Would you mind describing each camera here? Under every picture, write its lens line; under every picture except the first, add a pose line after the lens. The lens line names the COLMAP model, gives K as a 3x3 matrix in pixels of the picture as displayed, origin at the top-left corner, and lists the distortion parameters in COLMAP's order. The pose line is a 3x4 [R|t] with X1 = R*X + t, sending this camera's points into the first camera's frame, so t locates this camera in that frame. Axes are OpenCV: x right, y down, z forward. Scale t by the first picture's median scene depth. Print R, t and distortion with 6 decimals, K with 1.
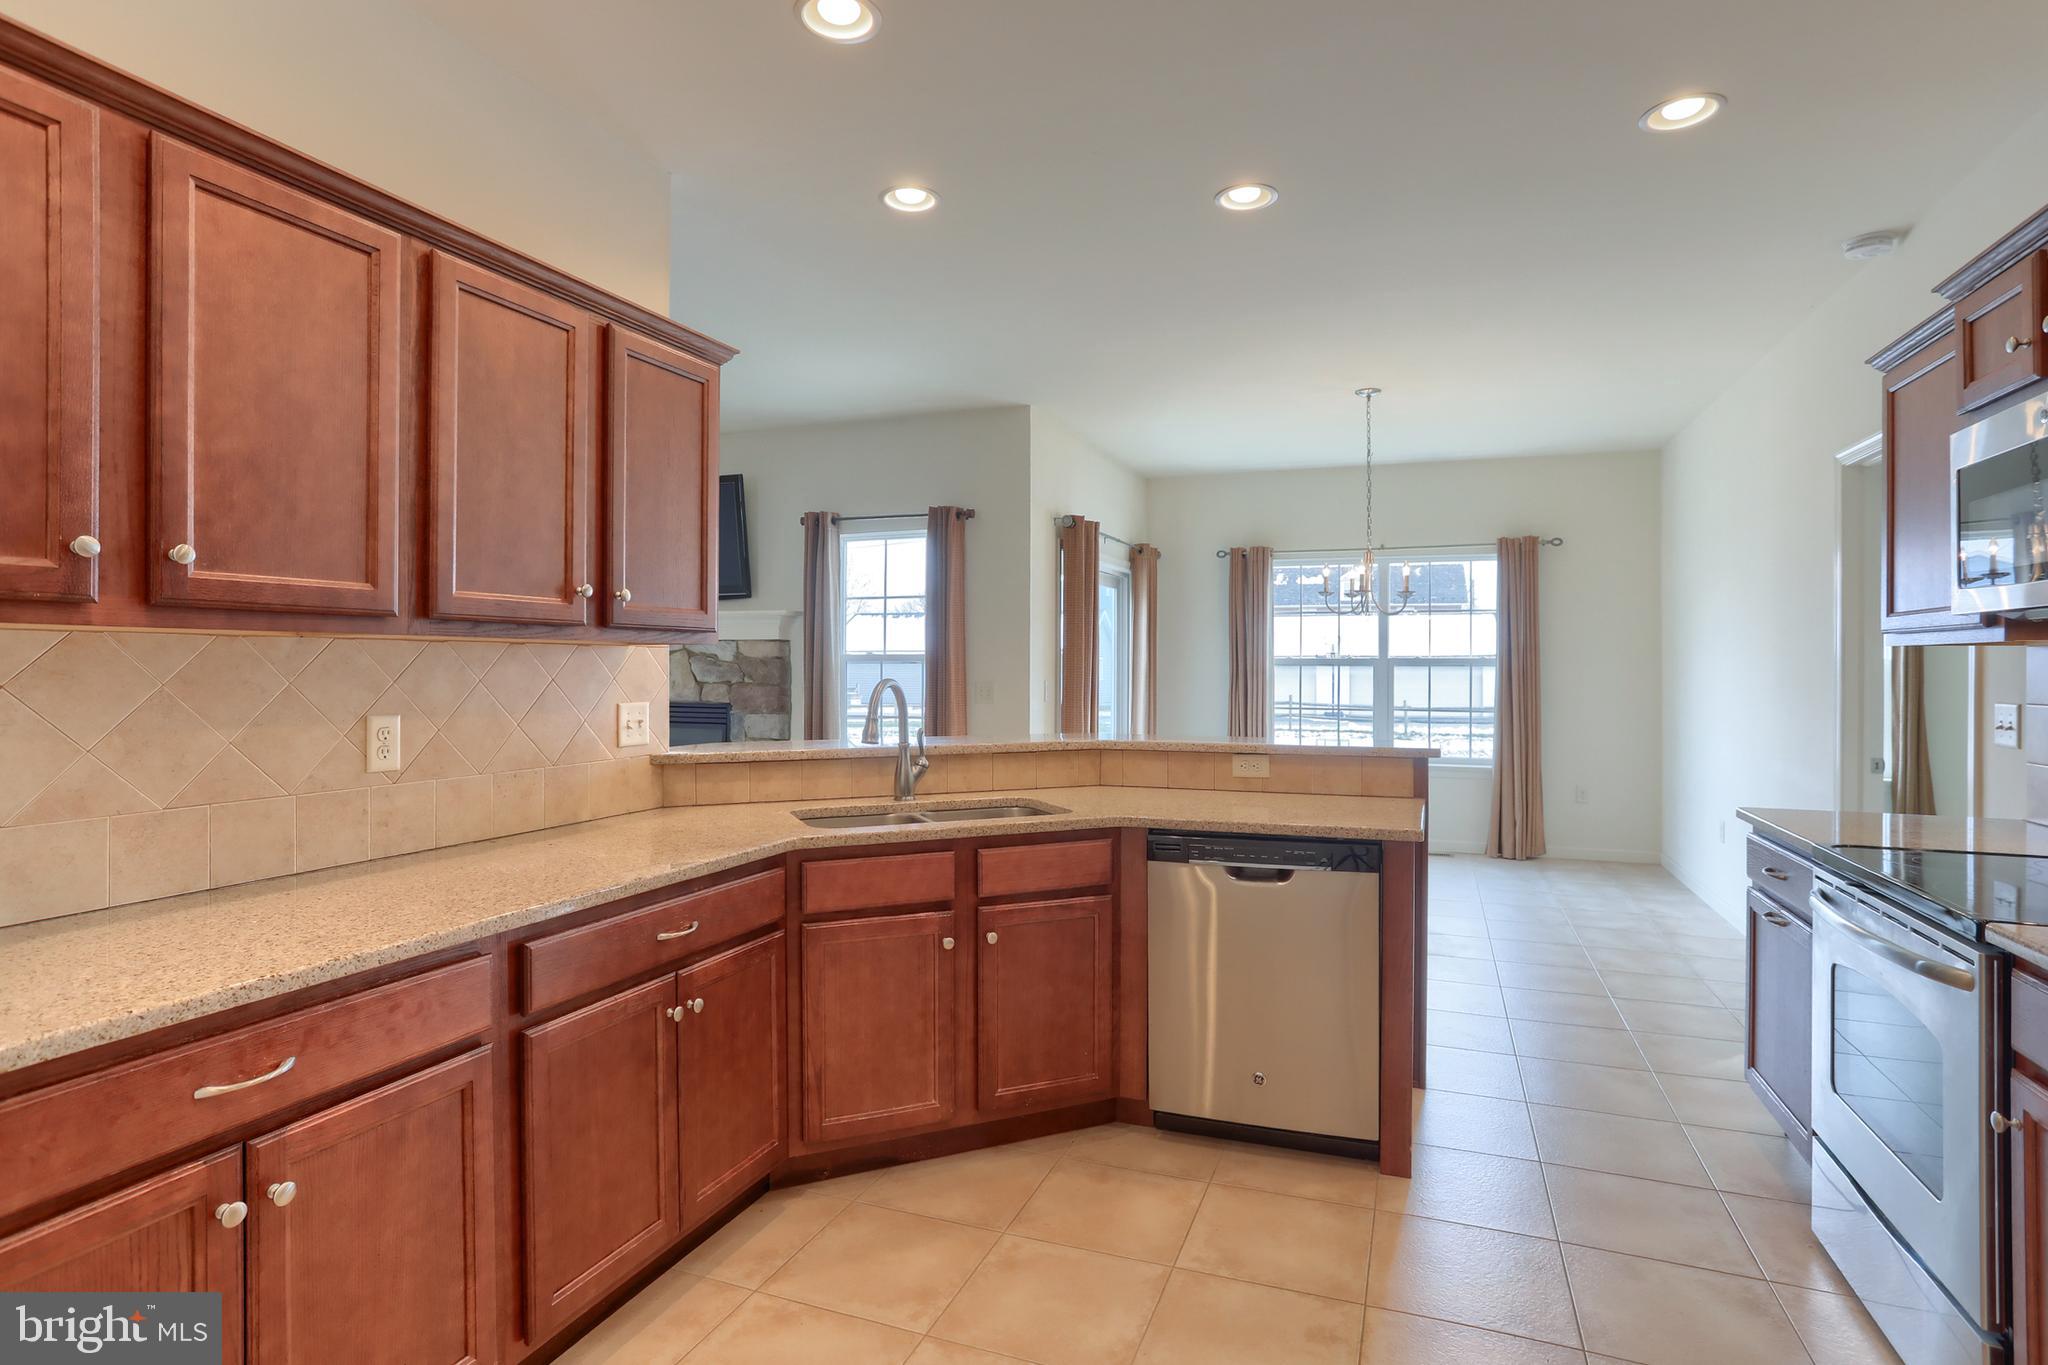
lens RADIAL K [[1032.0, 0, 1012.5], [0, 1032.0, 674.1], [0, 0, 1]] dist [-0.048776, 0.021935]
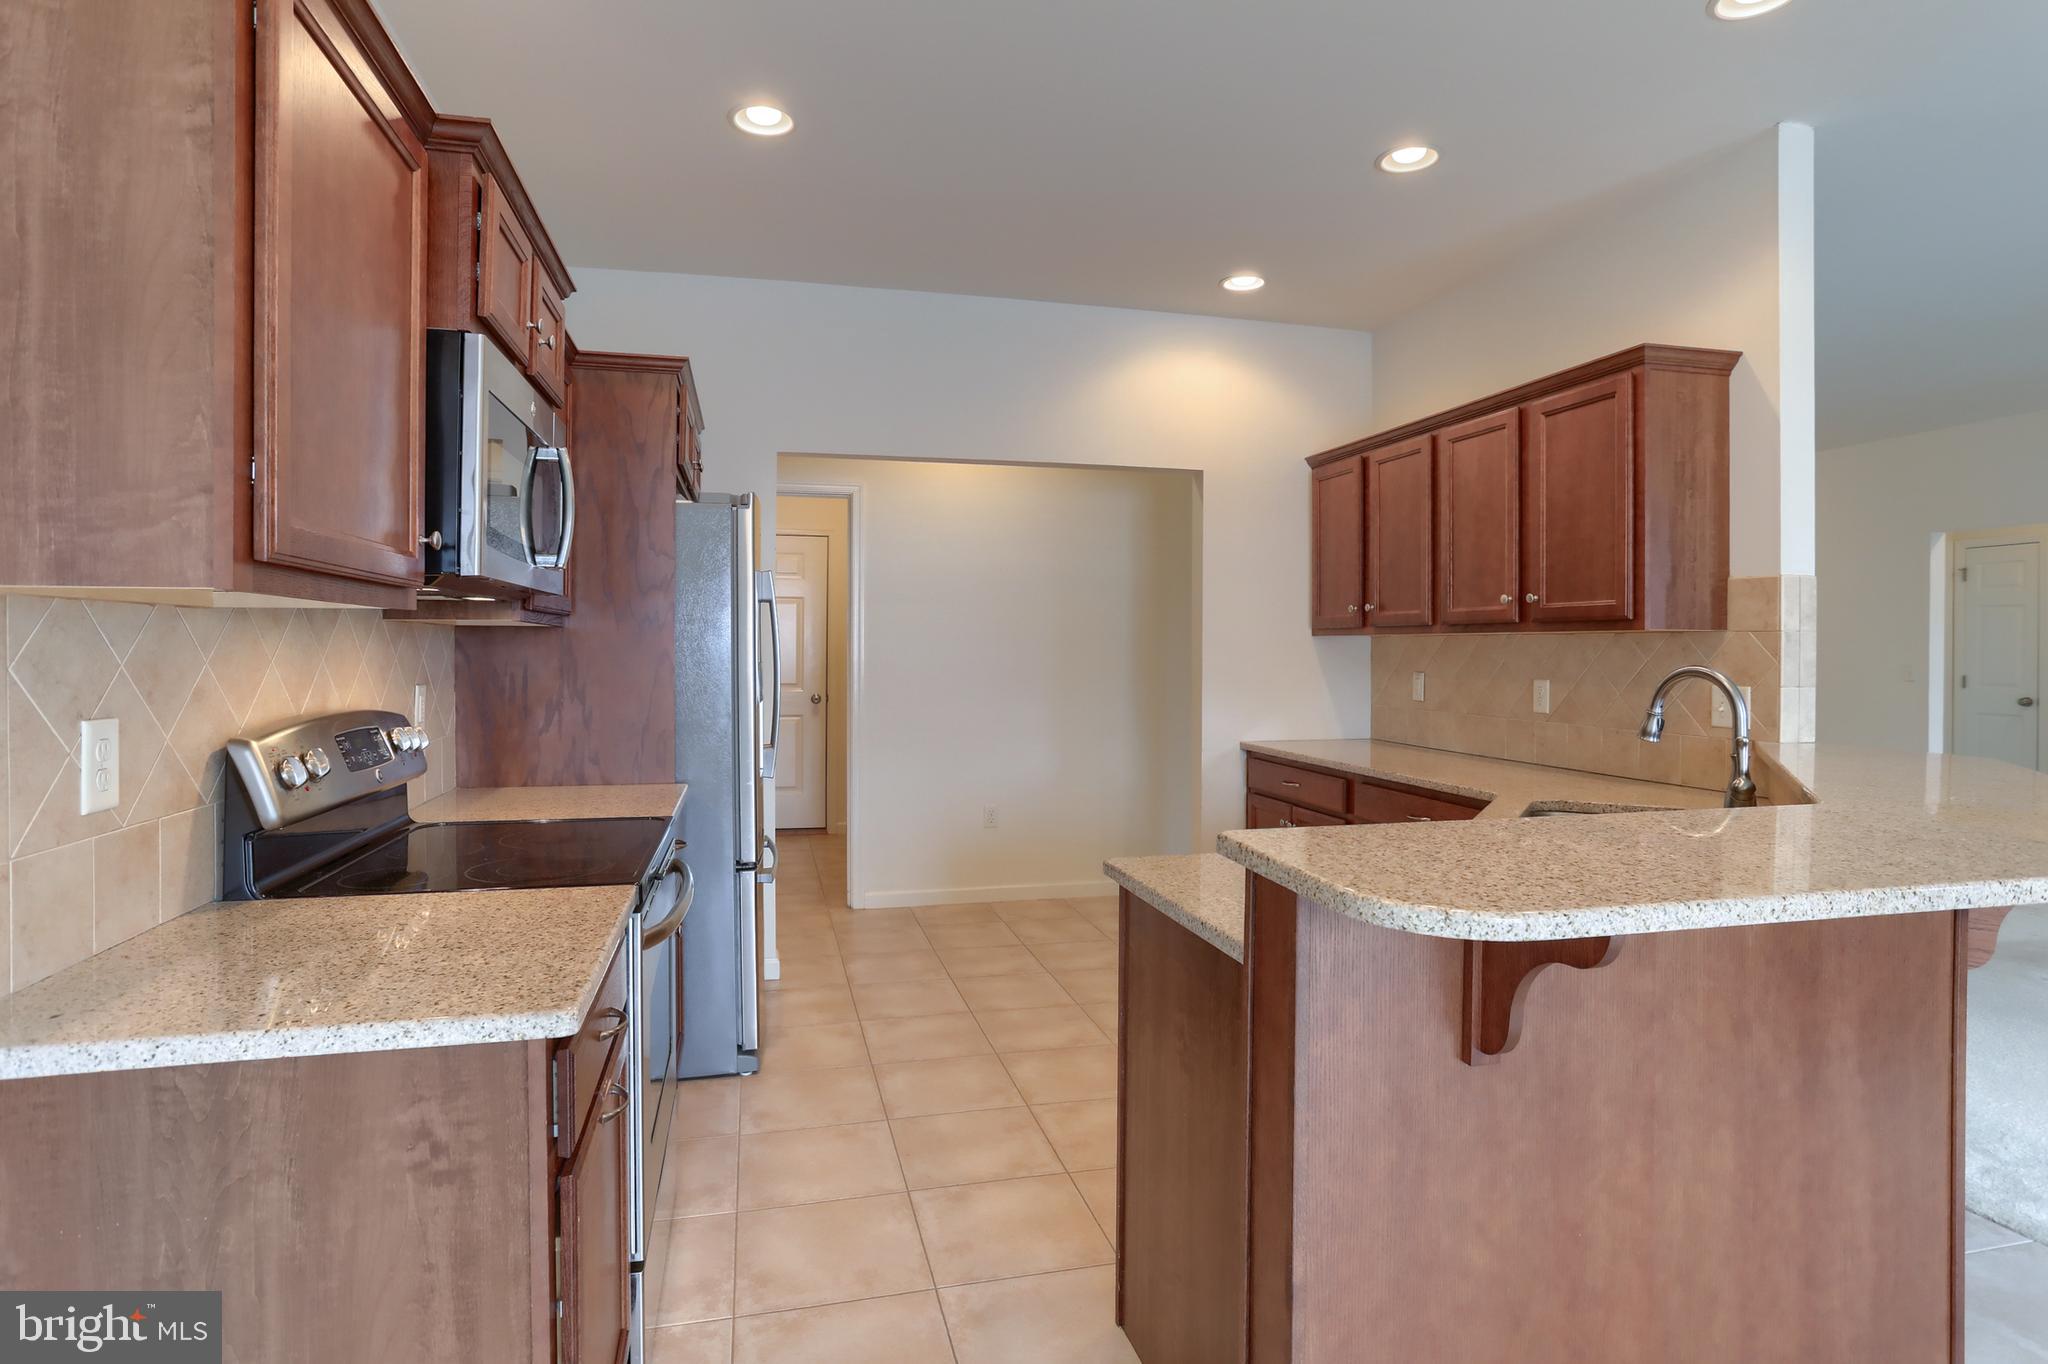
lens RADIAL K [[1064.3, 0, 1033.6], [0, 1064.3, 670.0], [0, 0, 1]] dist [-0.027547, 0.000684]
pose [[-0.807296, 0.009468, -0.590071, 0.828239], [-0.006140, 0.999682, 0.024441, -0.009260], [0.590115, 0.023354, -0.806981, 1.462031]]
